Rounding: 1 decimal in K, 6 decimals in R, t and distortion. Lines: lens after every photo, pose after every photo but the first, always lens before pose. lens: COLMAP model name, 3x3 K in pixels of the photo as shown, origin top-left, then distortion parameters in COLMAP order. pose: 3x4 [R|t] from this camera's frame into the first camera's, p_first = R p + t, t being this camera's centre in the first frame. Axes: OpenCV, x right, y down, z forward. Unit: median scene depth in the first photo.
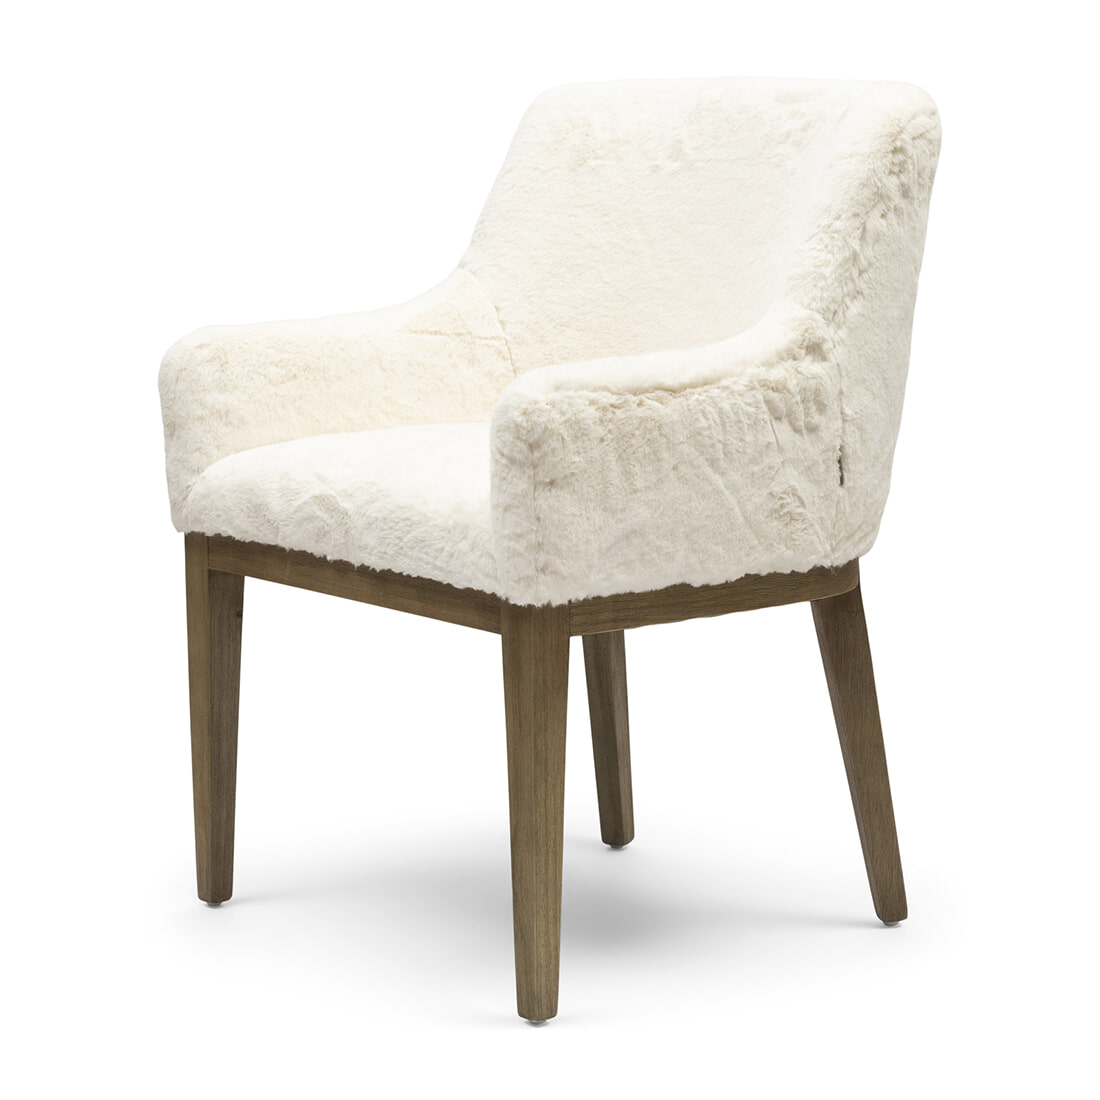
lens RADIAL K [[3453.9, 0, 550.0], [0, 3453.9, 550.0], [0, 0, 1]] dist [-0.036193, 0.628721]
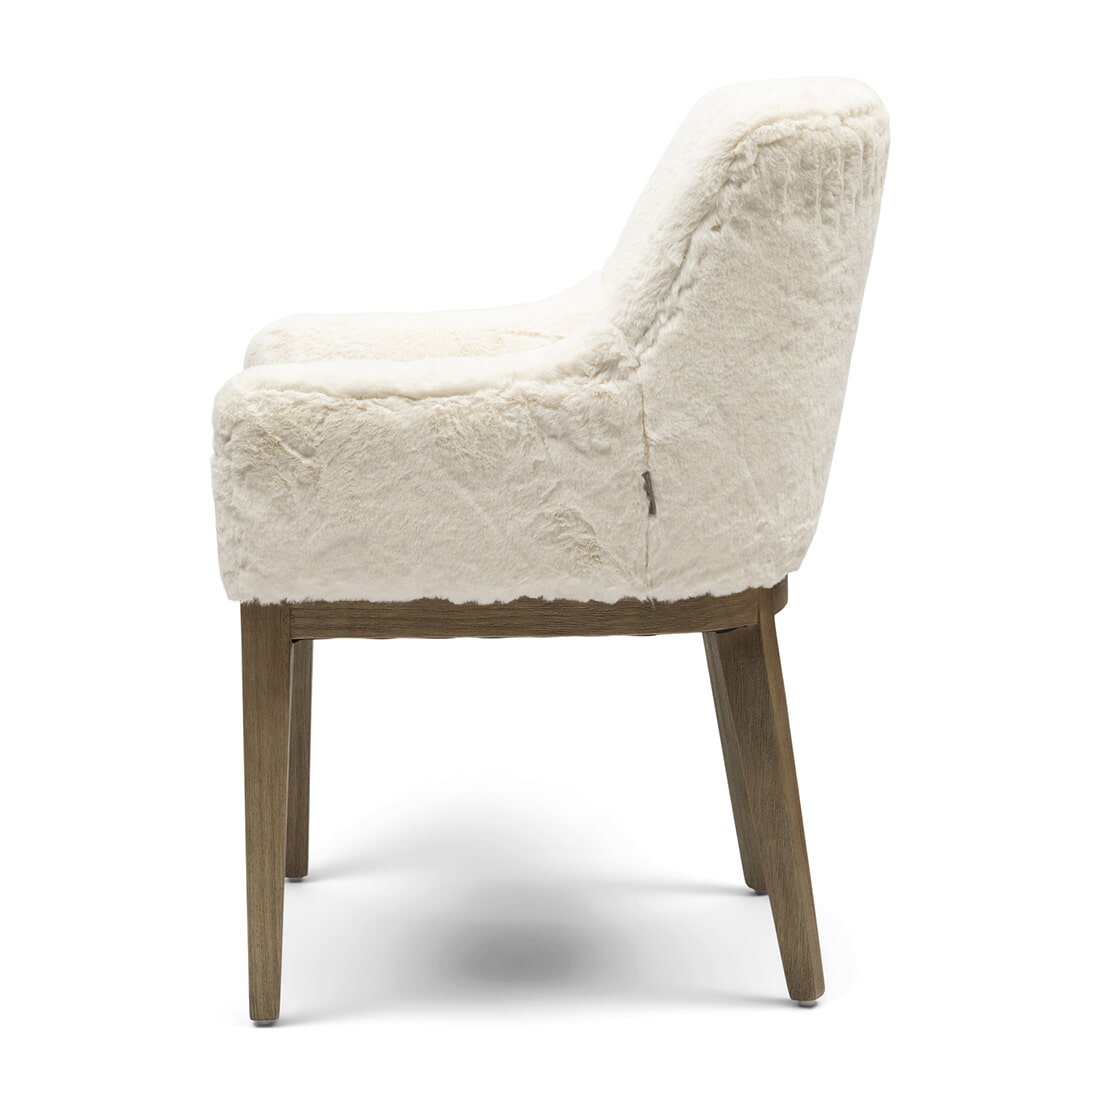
lens RADIAL K [[3571.5, 0, 550.0], [0, 3571.5, 550.0], [0, 0, 1]] dist [0.061620, -0.314479]
pose [[0.800754, 0.090961, -0.592047, 0.644964], [-0.093168, 0.995287, 0.026903, -0.033261], [0.591703, 0.033617, 0.805455, 0.210375]]
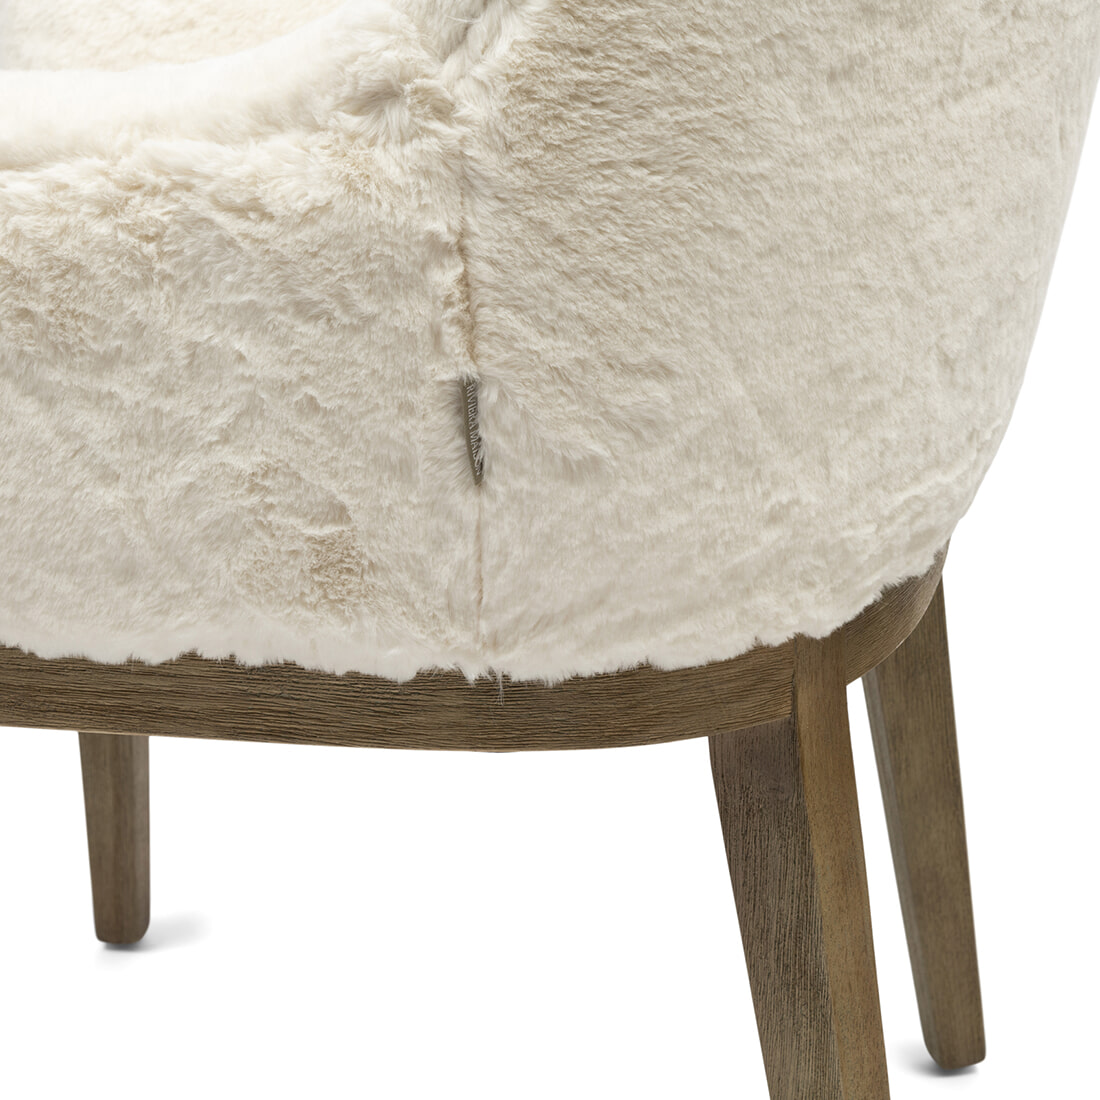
lens RADIAL K [[3201.2, 0, 550.0], [0, 3201.2, 550.0], [0, 0, 1]] dist [-0.030533, 0.386903]
pose [[0.651816, 0.233643, -0.721490, 0.347043], [-0.116562, 0.970920, 0.209110, -0.086687], [0.749366, -0.052203, 0.660095, 0.788323]]
